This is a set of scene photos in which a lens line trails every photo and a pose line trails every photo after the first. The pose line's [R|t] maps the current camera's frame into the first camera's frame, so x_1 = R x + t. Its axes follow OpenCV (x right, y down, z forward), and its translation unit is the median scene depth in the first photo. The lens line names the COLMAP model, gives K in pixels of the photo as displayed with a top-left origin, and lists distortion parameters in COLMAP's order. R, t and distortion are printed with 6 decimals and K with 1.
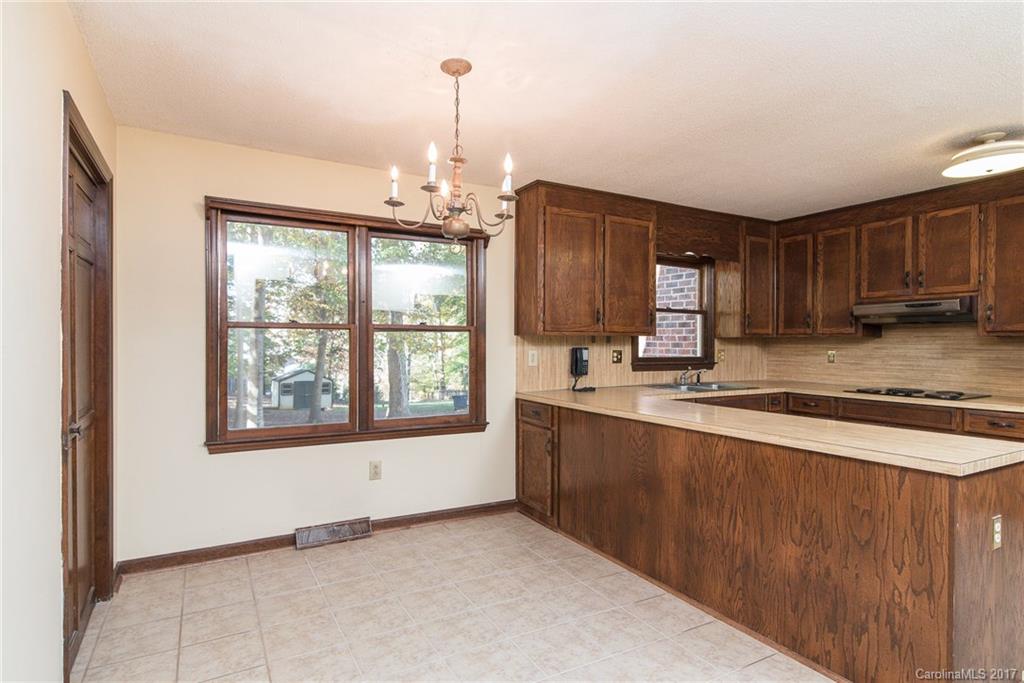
lens RADIAL K [[549.3, 0, 506.7], [0, 549.3, 345.4], [0, 0, 1]] dist [0.004439, -0.002283]
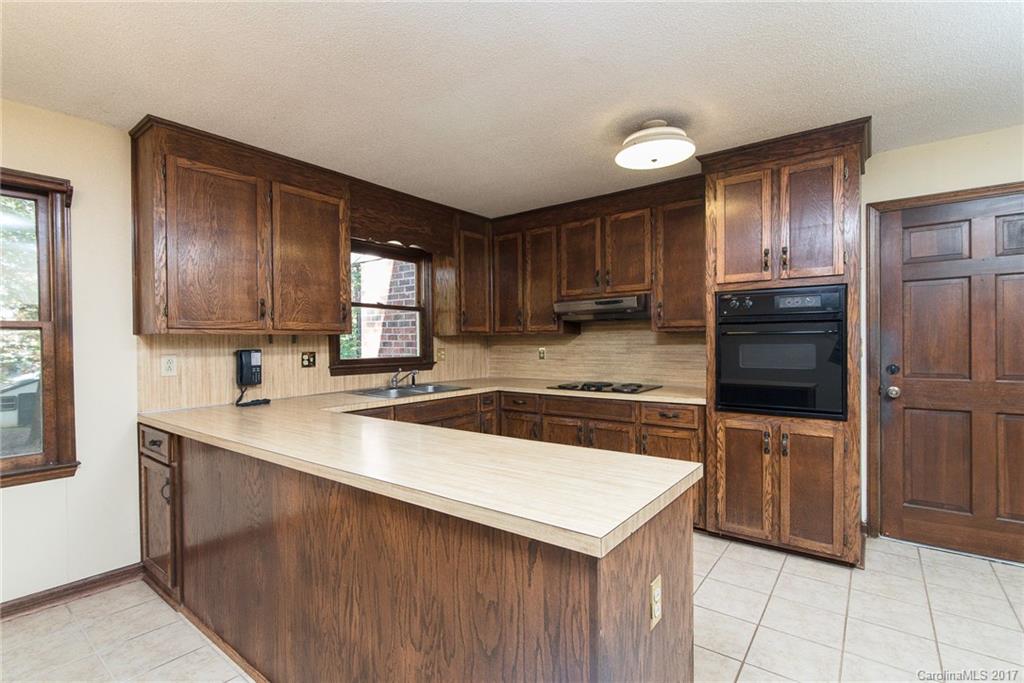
lens RADIAL K [[477.4, 0, 511.8], [0, 477.4, 346.5], [0, 0, 1]] dist [-0.001906, -0.000671]
pose [[0.919662, -0.017839, 0.392306, 0.222956], [0.016510, 0.999841, 0.006762, 0.000746], [-0.392364, 0.000258, 0.919810, 0.233349]]
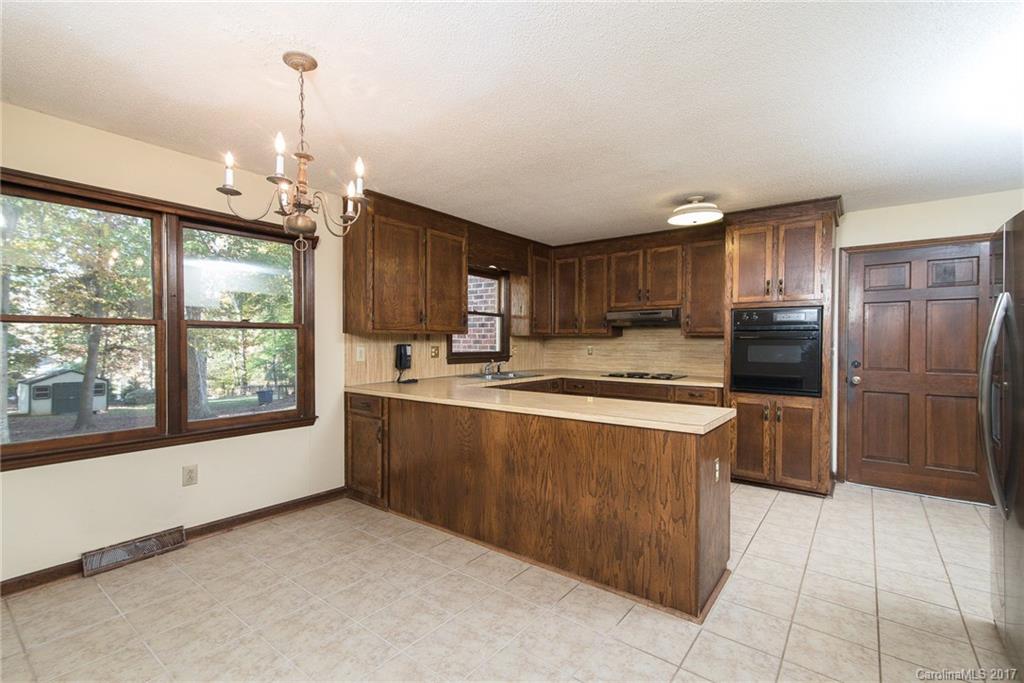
lens RADIAL K [[464.5, 0, 511.0], [0, 464.5, 345.6], [0, 0, 1]] dist [0.015264, -0.000883]
pose [[0.918817, -0.004734, 0.394654, -0.042627], [0.001858, 0.999969, 0.007671, -0.000096], [-0.394678, -0.006315, 0.918798, 0.039587]]
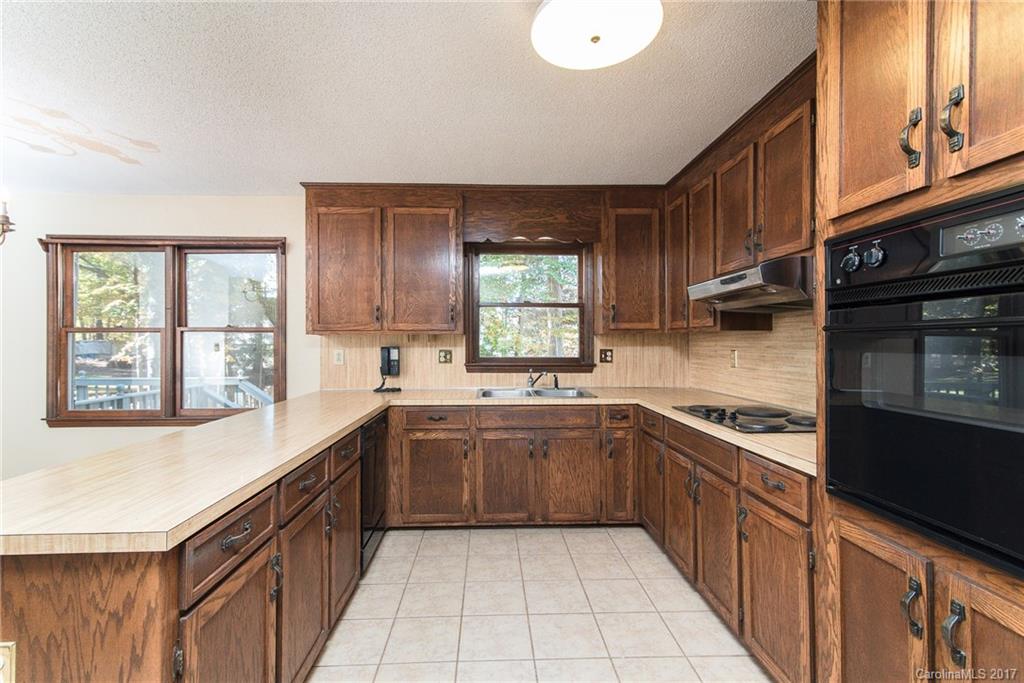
lens RADIAL K [[466.9, 0, 507.1], [0, 466.9, 342.1], [0, 0, 1]] dist [0.010513, -0.000059]
pose [[0.886762, -0.006990, -0.462174, 0.736540], [0.003415, 0.999957, -0.008572, 0.003284], [0.462214, 0.006023, 0.886748, 0.378431]]
